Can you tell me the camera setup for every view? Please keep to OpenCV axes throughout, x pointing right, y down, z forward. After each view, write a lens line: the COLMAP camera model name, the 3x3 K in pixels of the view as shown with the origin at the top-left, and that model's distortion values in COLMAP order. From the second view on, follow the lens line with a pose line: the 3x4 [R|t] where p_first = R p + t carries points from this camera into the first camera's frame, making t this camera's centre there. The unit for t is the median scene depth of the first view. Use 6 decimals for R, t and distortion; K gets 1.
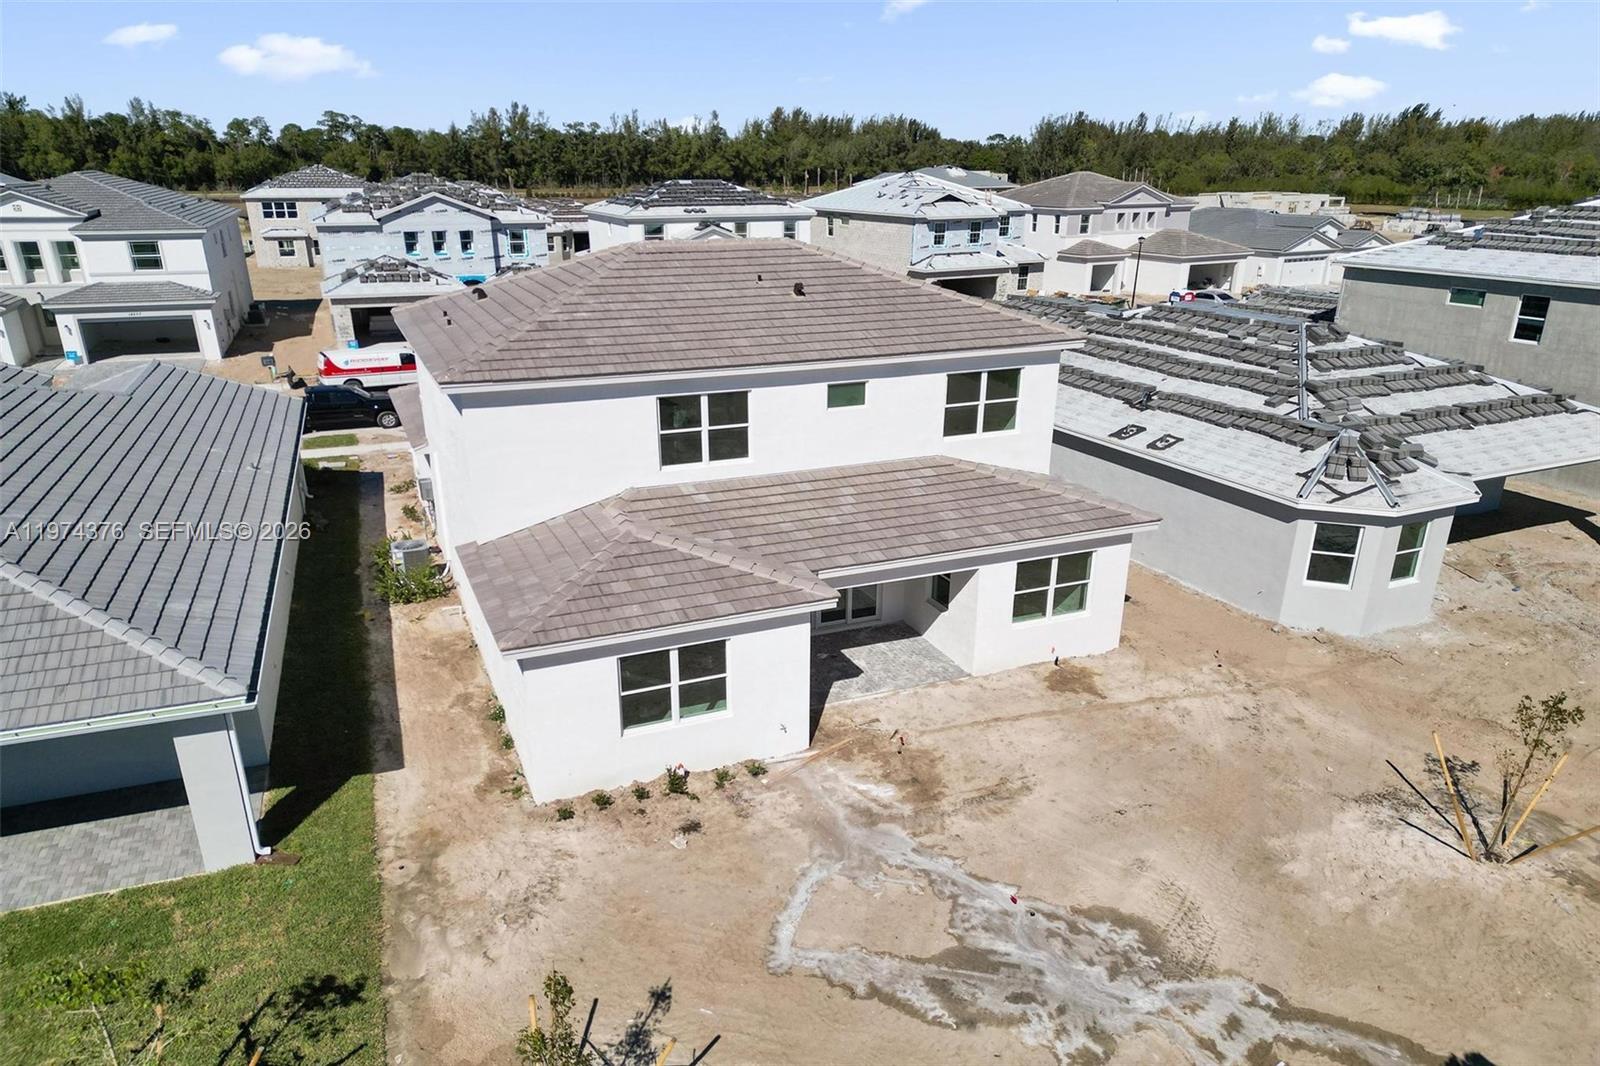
lens RADIAL K [[1095.2, 0, 783.6], [0, 1095.2, 604.6], [0, 0, 1]] dist [0.054549, -0.043215]
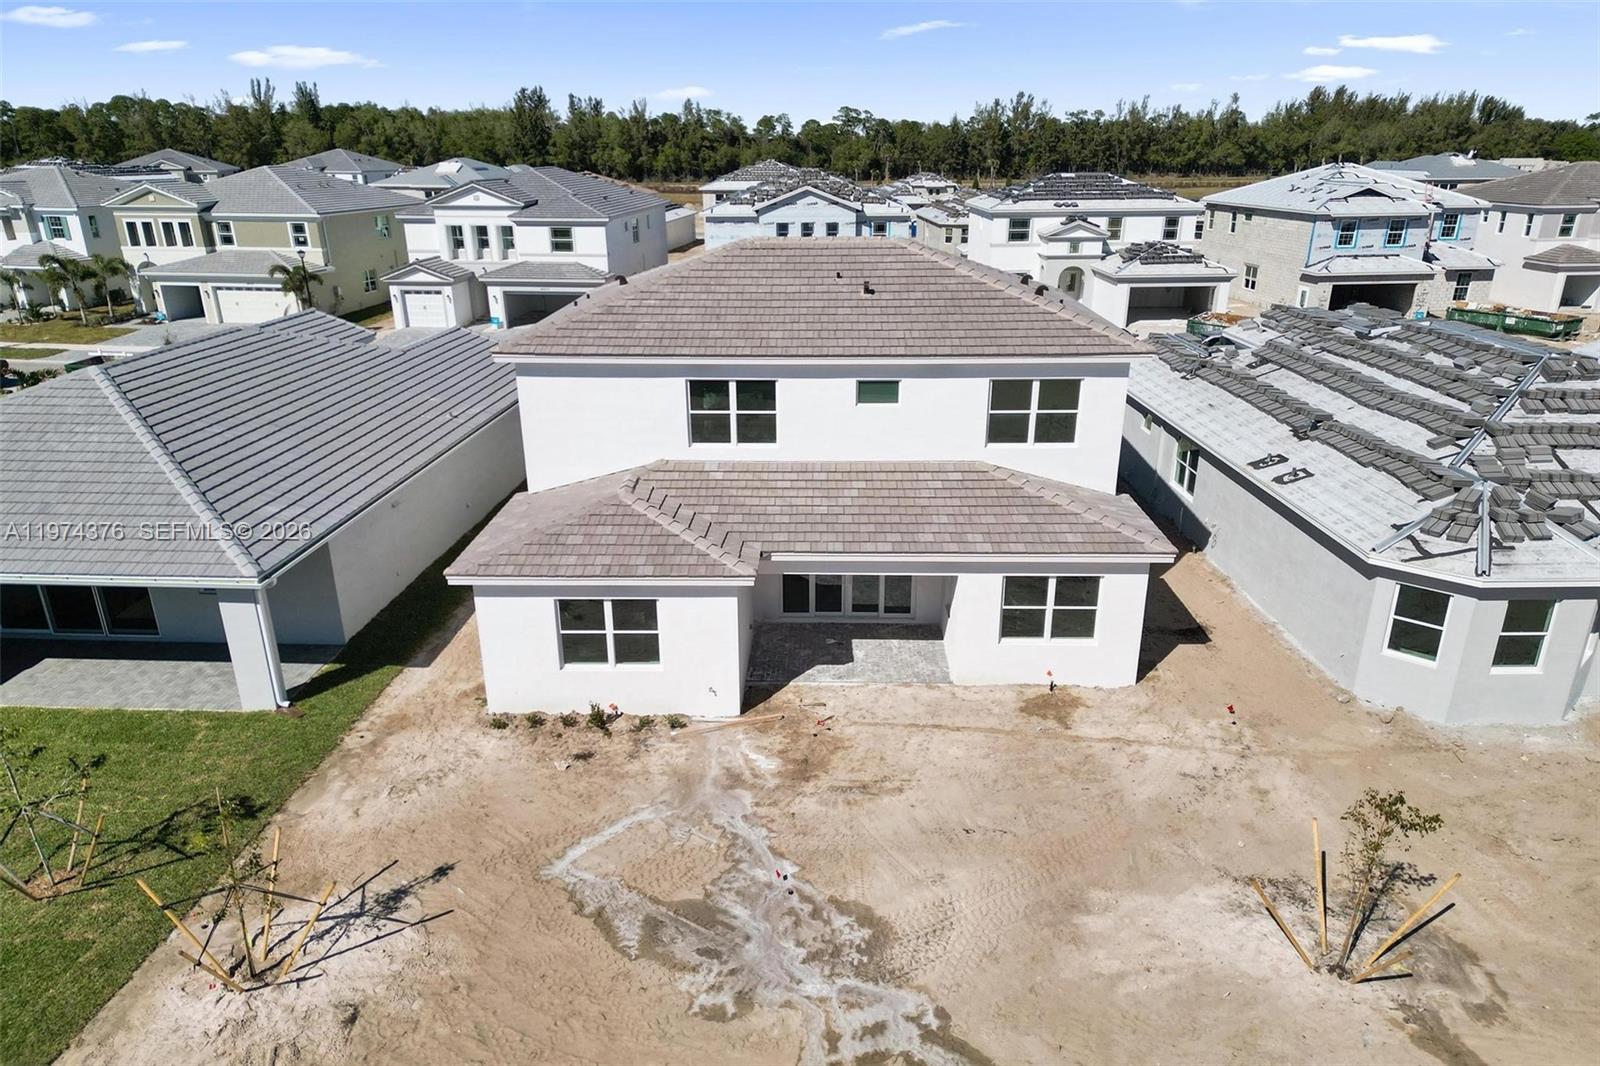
lens RADIAL K [[1109.3, 0, 791.7], [0, 1109.3, 611.3], [0, 0, 1]] dist [0.060170, -0.050130]
pose [[0.912971, 0.152652, -0.378393, 0.386466], [-0.149387, 0.988042, 0.038162, -0.015414], [0.379694, 0.021686, 0.924858, 0.011294]]
